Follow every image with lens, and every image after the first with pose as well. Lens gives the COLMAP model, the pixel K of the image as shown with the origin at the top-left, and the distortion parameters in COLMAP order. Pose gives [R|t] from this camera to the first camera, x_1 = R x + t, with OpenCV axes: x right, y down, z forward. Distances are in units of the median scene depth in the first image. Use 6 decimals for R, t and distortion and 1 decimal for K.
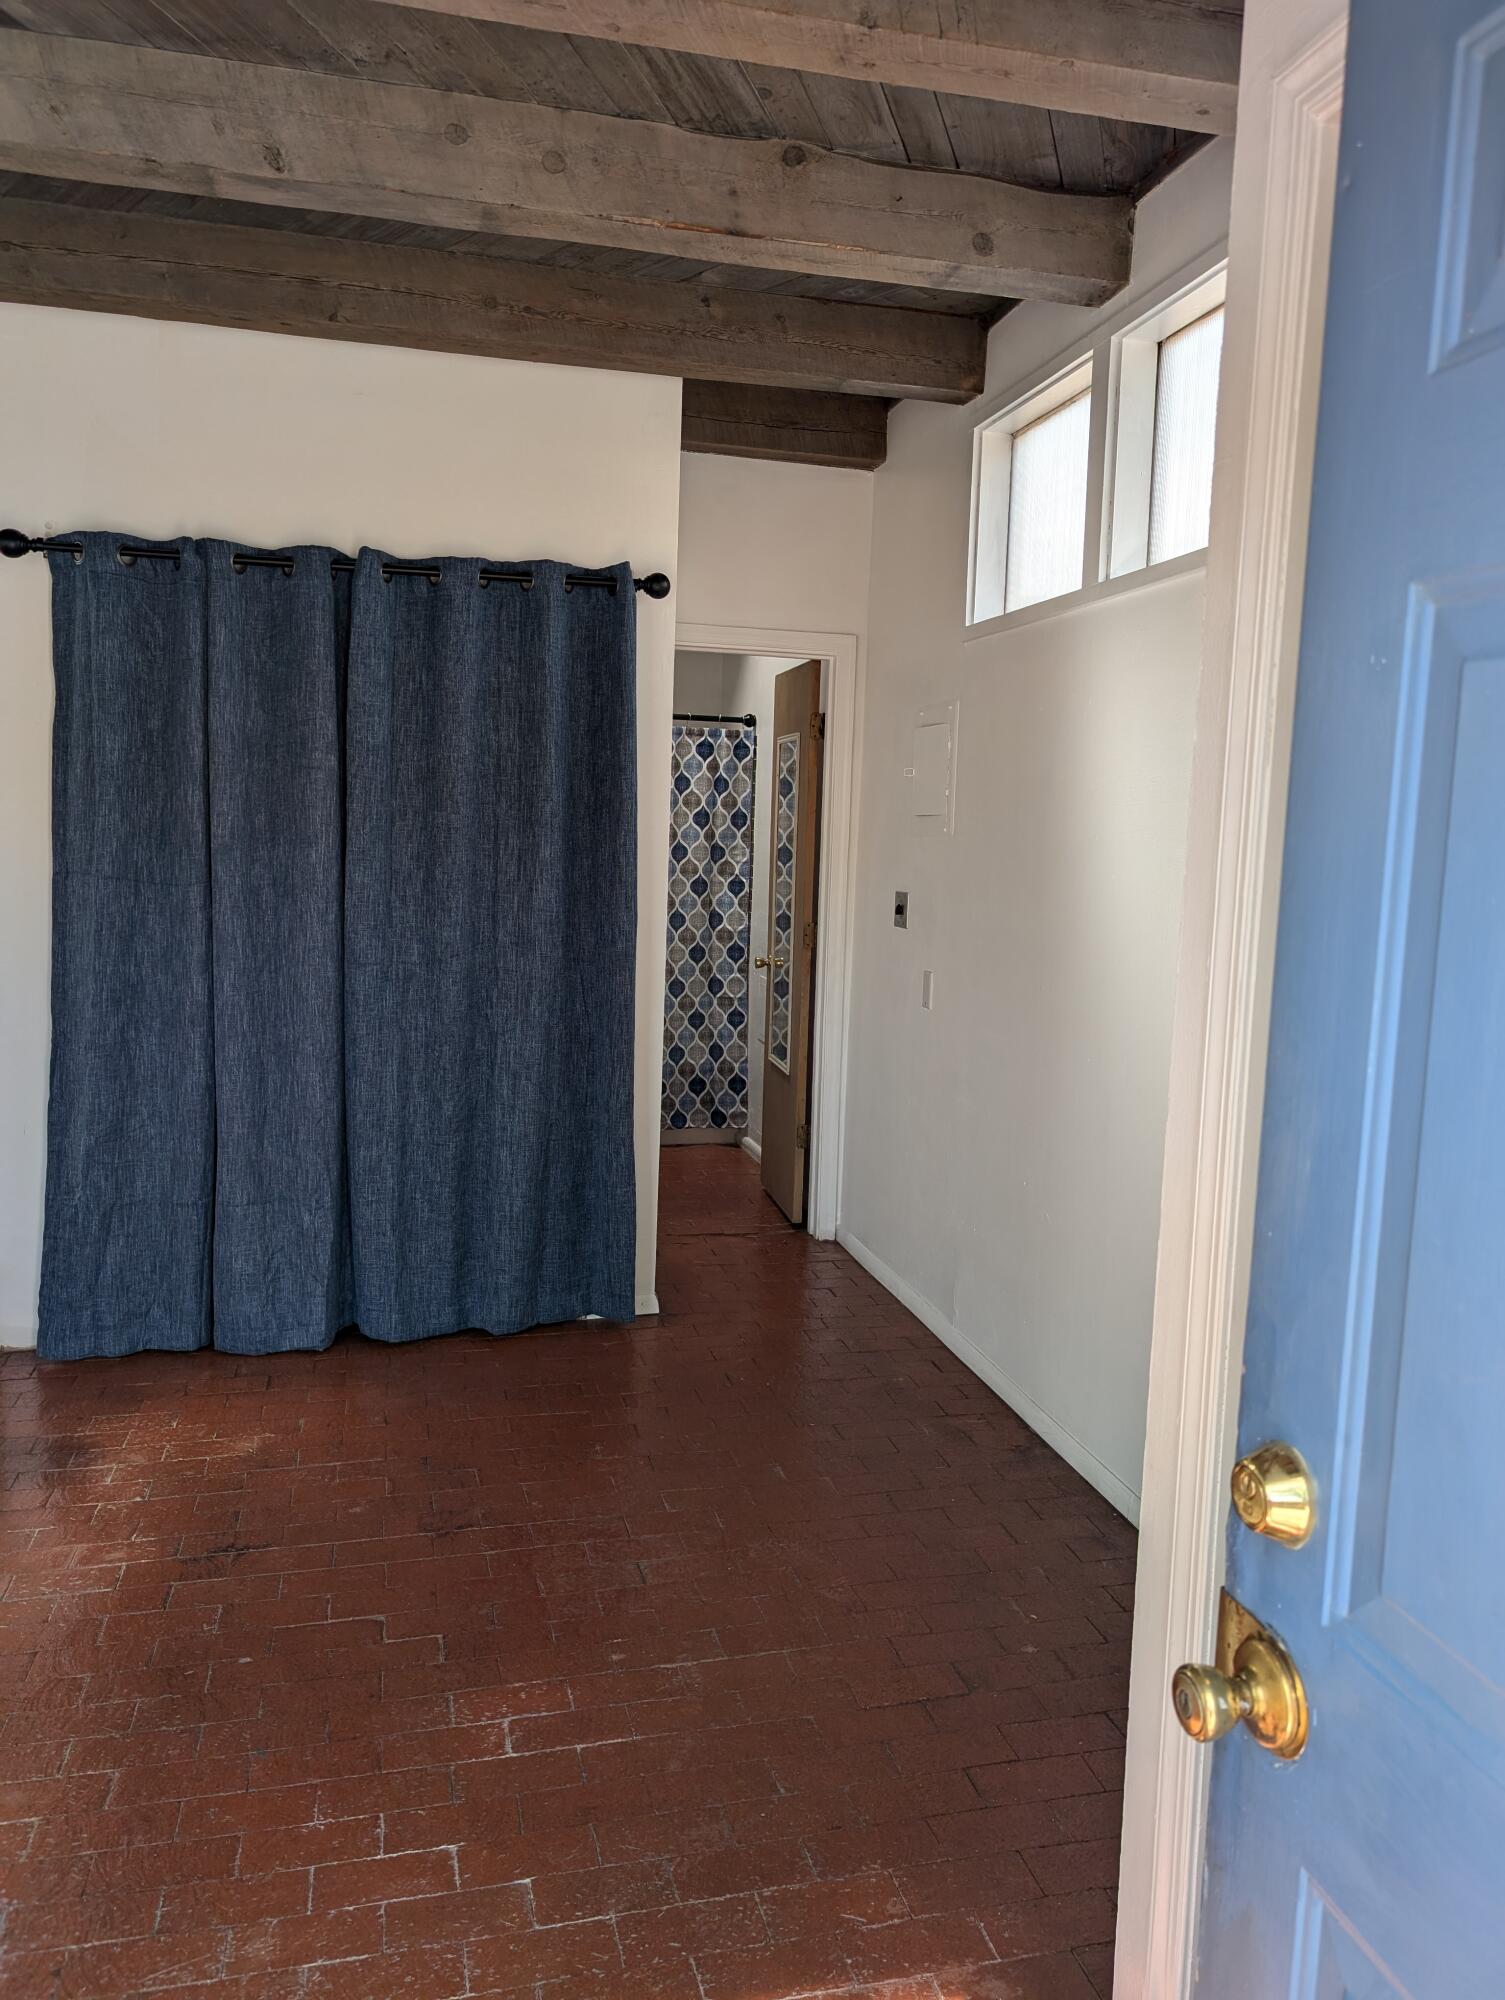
lens RADIAL K [[1418.9, 0, 752.5], [0, 1418.9, 1000.0], [0, 0, 1]] dist [0.020094, -0.006881]
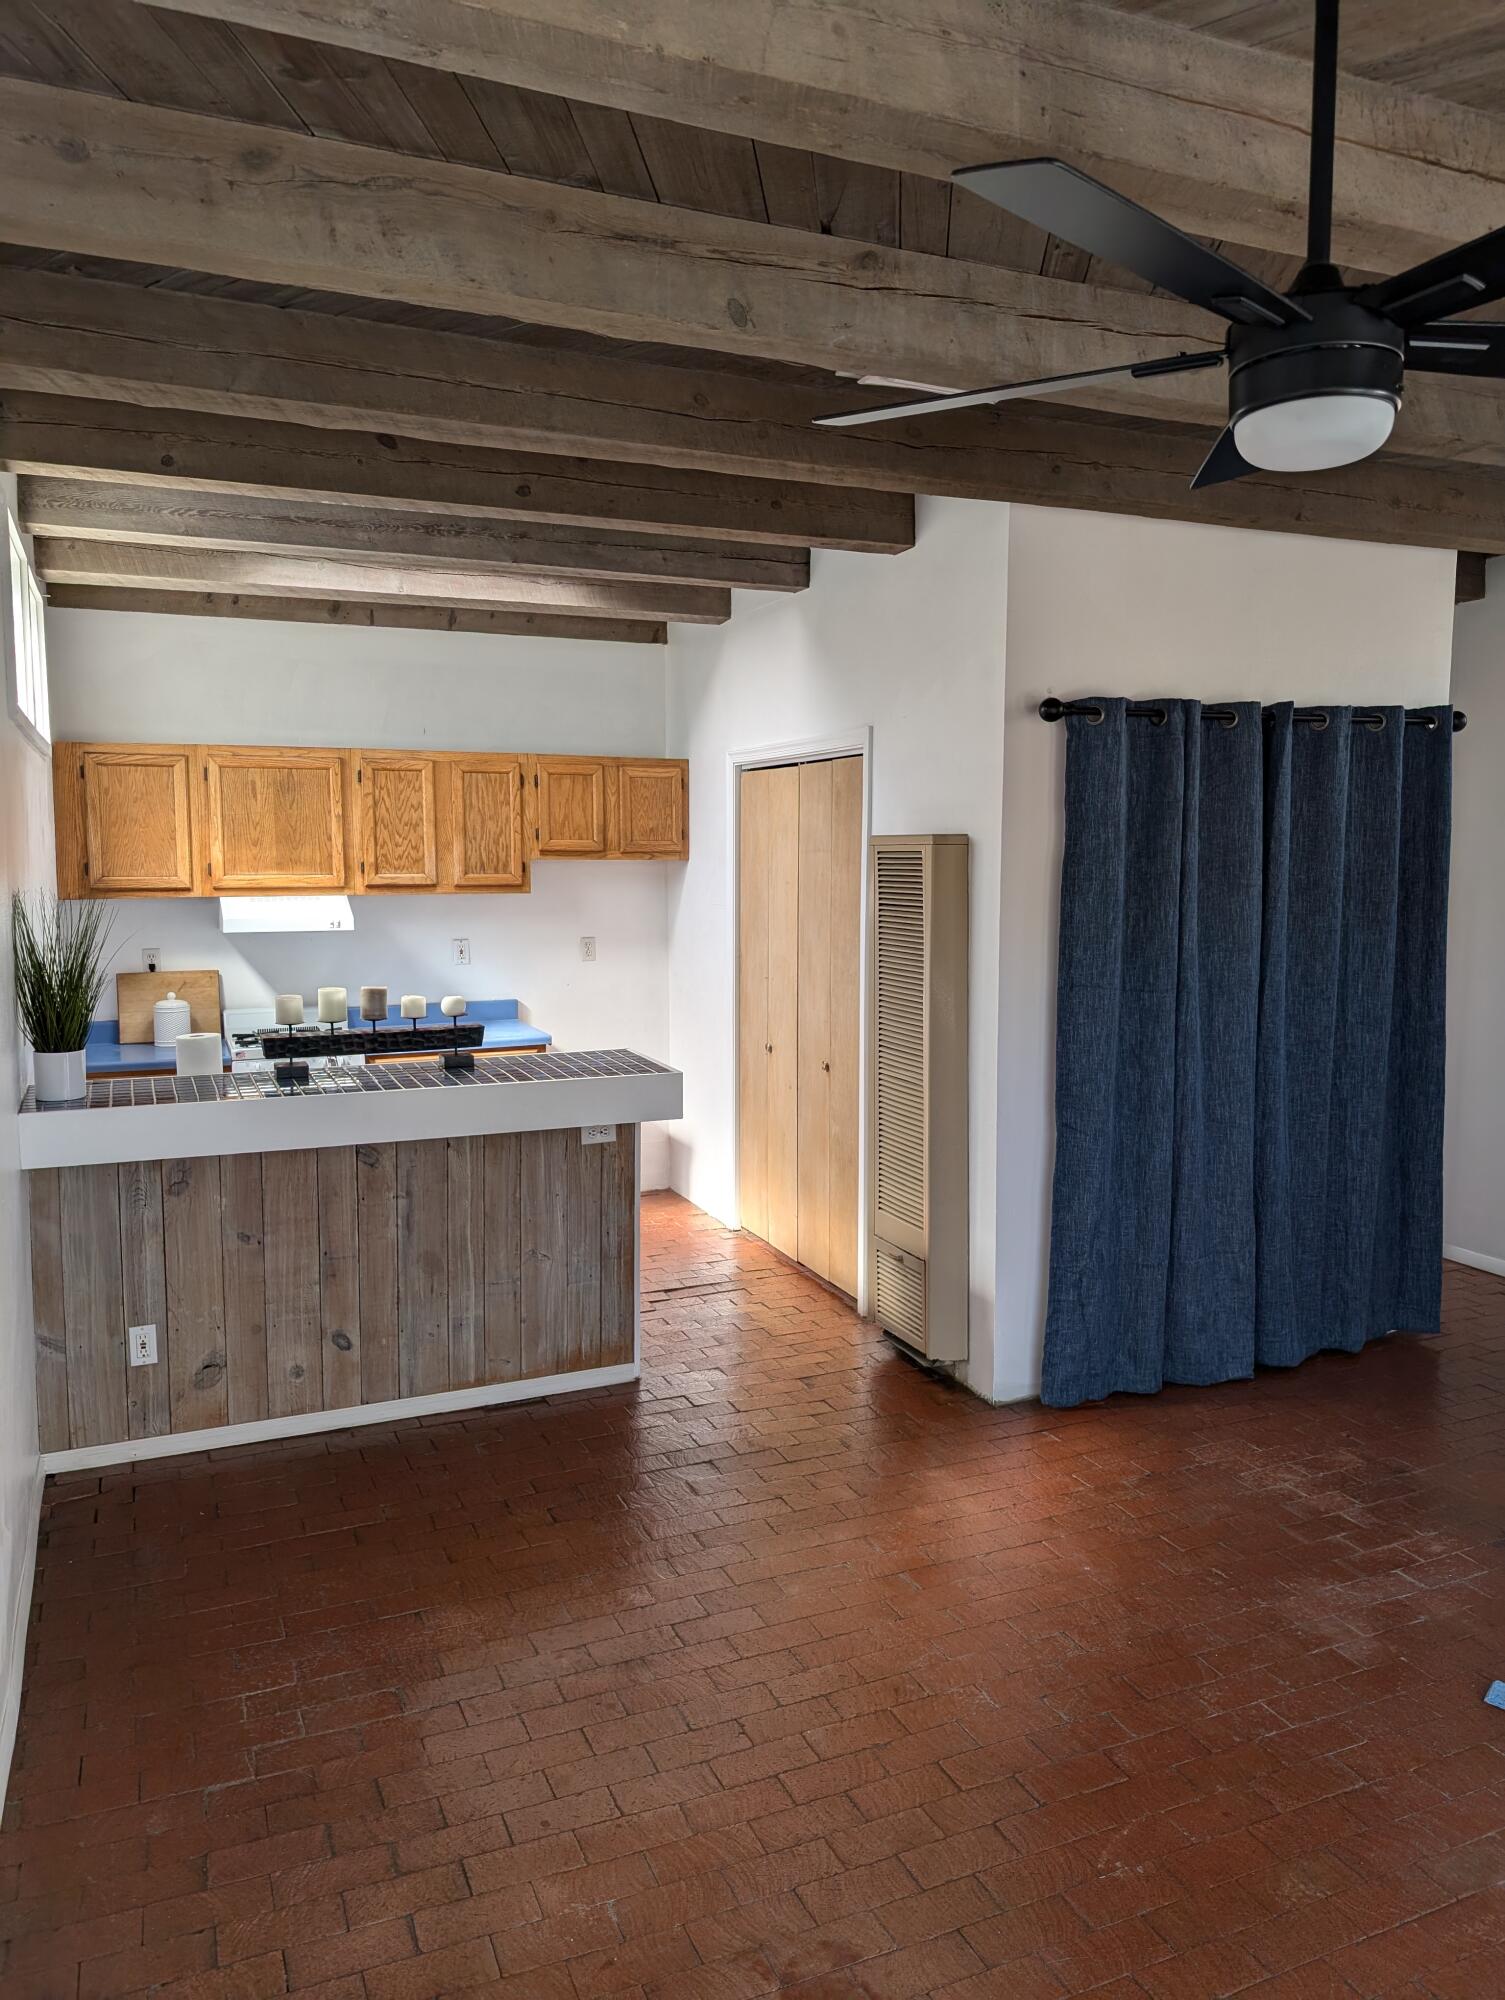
lens RADIAL K [[1418.9, 0, 752.5], [0, 1418.9, 1000.0], [0, 0, 1]] dist [0.020094, -0.006881]
pose [[0.984395, -0.052992, 0.167806, -0.901641], [0.055168, 0.998442, -0.008324, -0.080146], [-0.167104, 0.017452, 0.985785, -0.096605]]
